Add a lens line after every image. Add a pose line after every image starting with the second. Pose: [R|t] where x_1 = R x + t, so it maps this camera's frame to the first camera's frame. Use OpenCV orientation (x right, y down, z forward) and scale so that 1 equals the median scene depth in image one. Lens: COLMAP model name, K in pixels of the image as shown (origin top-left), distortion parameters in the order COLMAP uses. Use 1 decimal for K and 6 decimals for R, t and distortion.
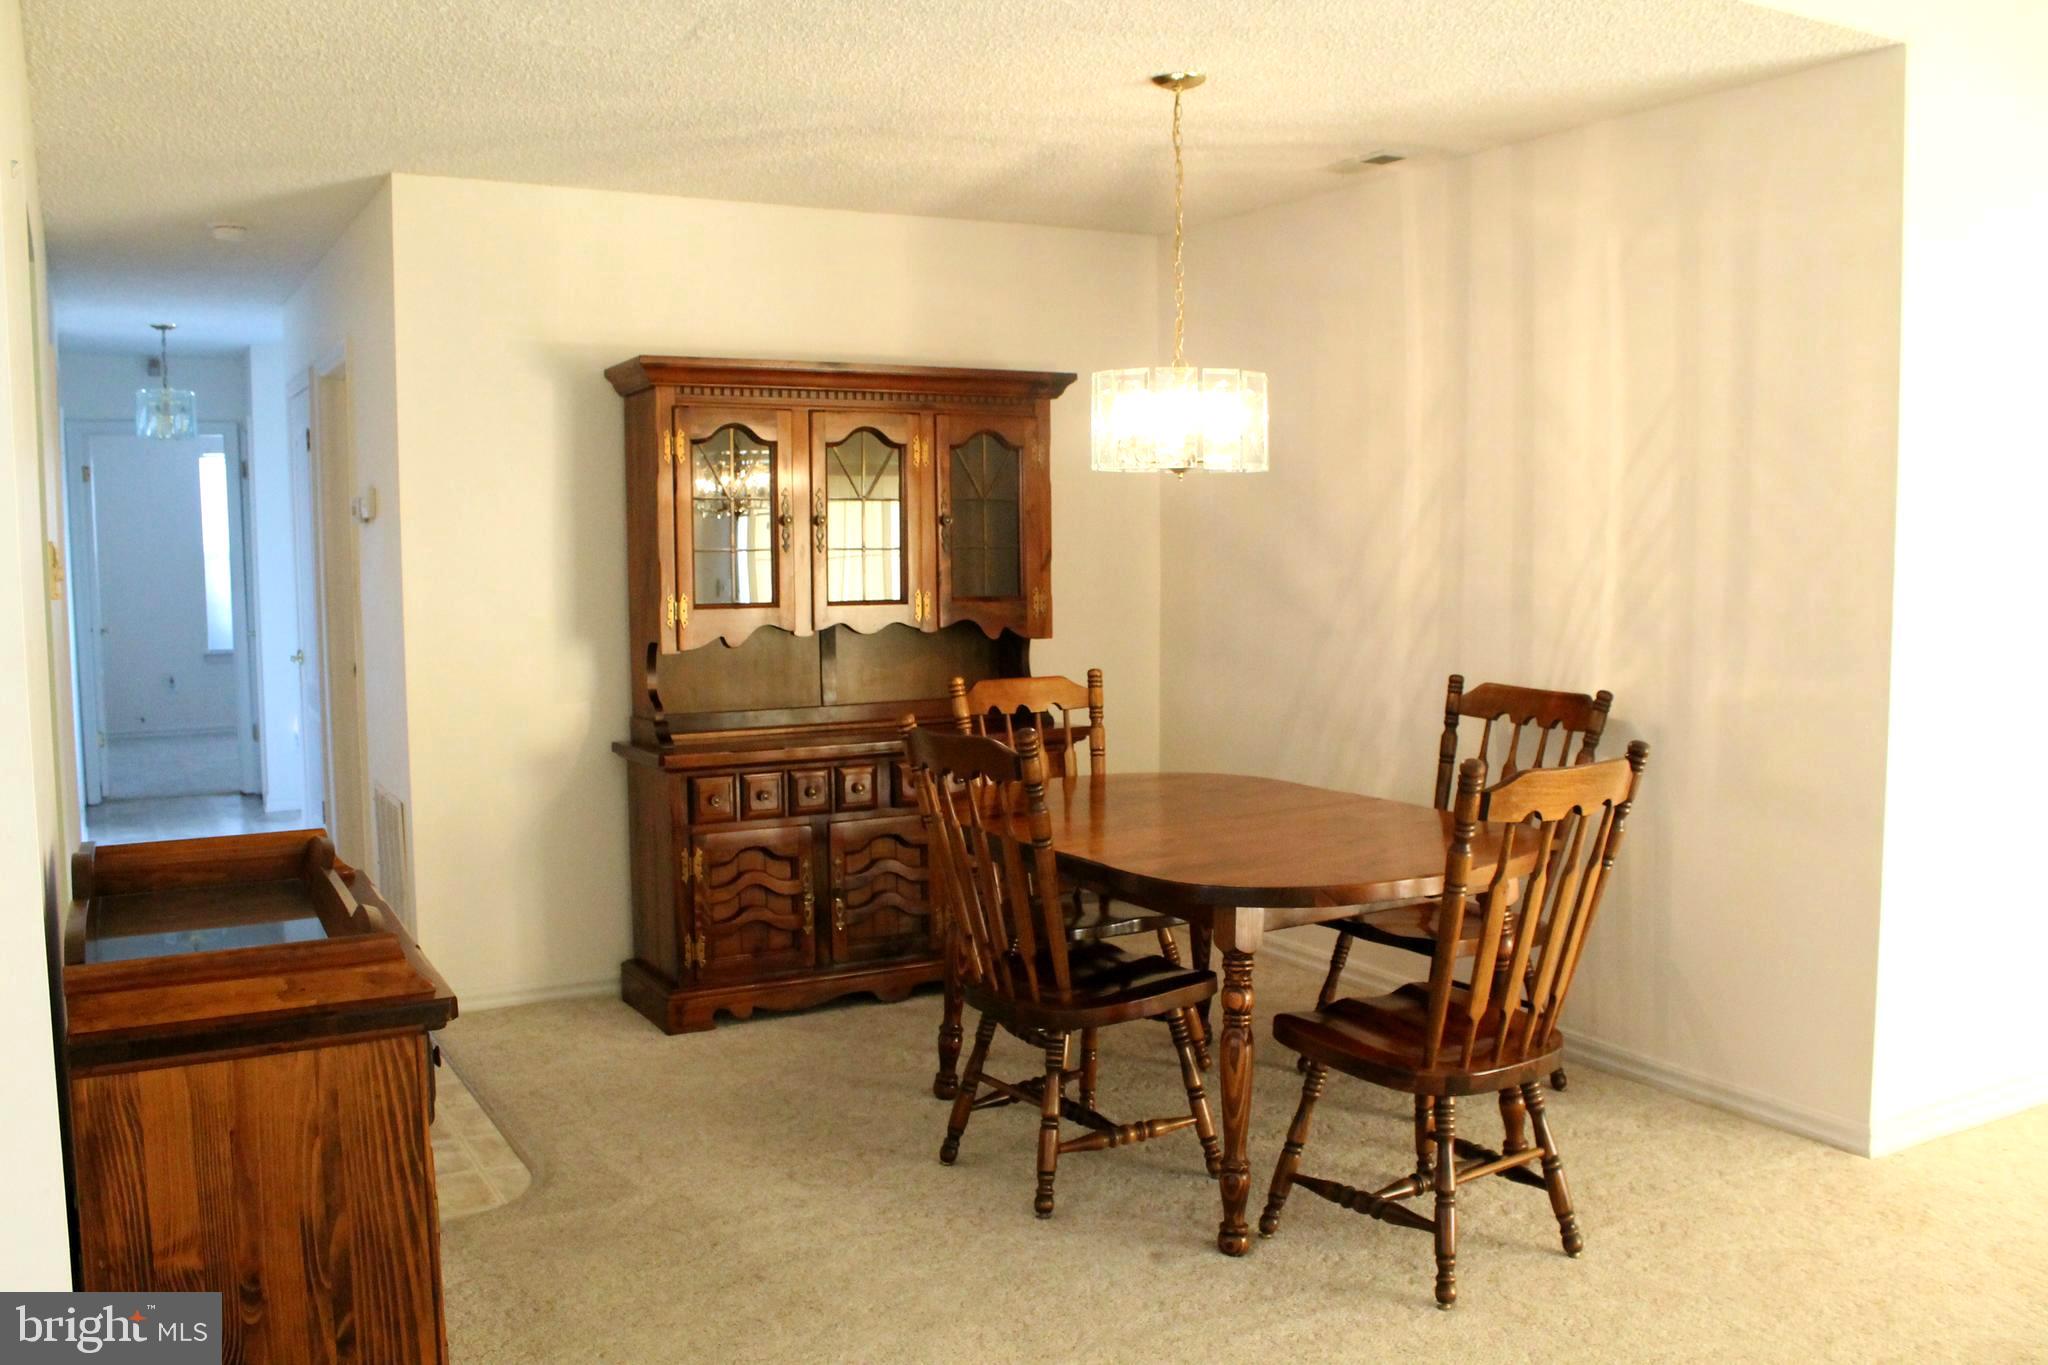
lens RADIAL K [[1722.6, 0, 1030.4], [0, 1722.6, 693.6], [0, 0, 1]] dist [-0.121724, 0.063505]
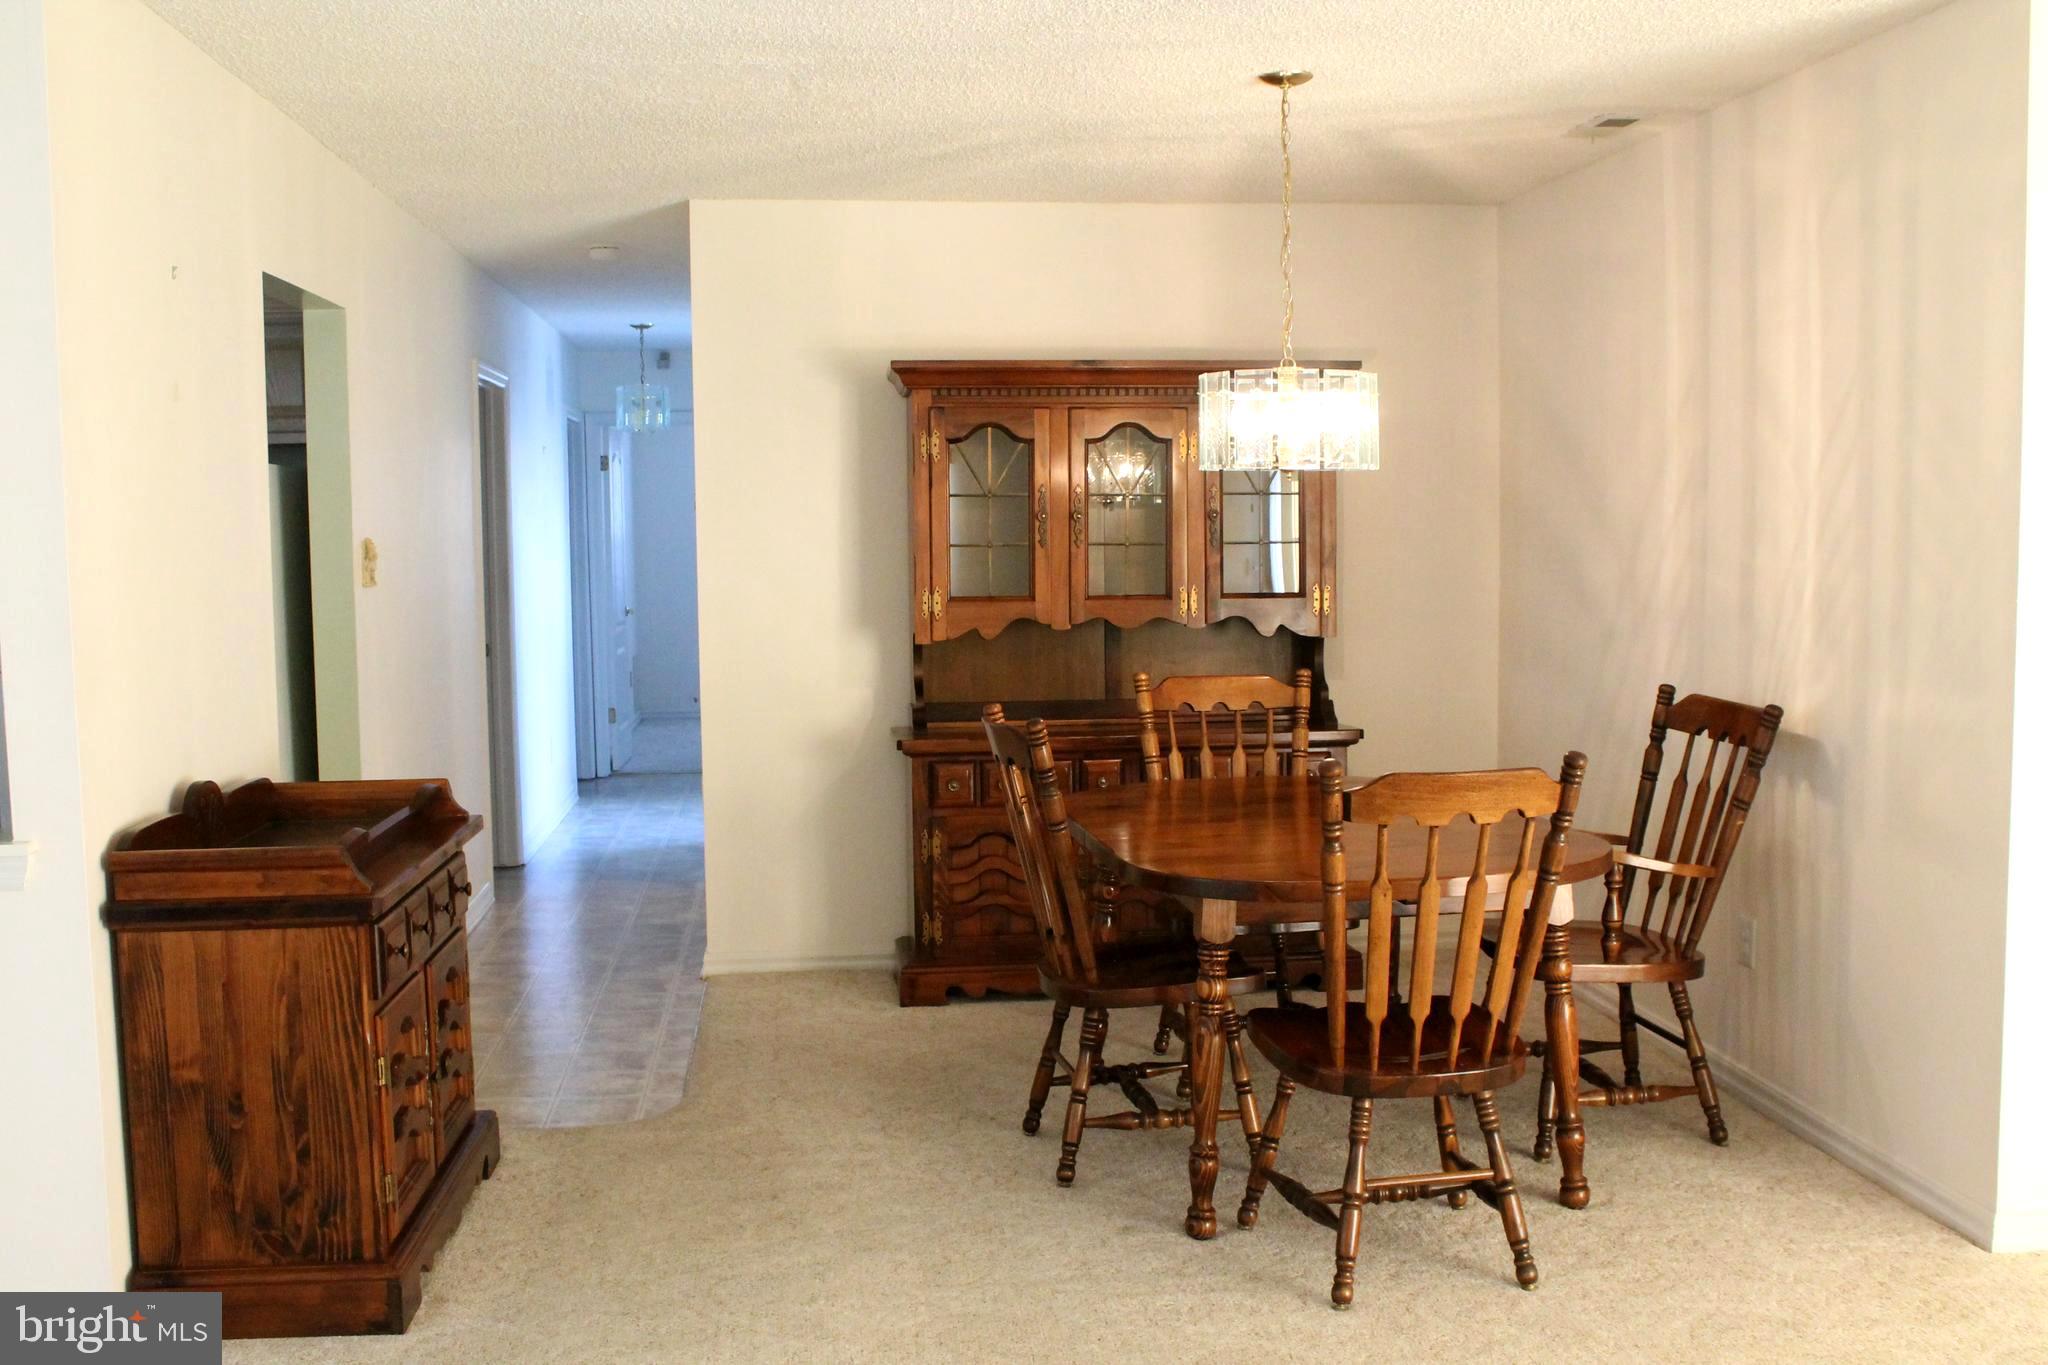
lens RADIAL K [[1993.7, 0, 1028.3], [0, 1993.7, 680.5], [0, 0, 1]] dist [-0.079485, 0.000000]
pose [[0.920663, 0.026980, -0.389425, 0.394071], [-0.029870, 0.999553, -0.001367, -0.001430], [0.389214, 0.012890, 0.921057, -0.119515]]
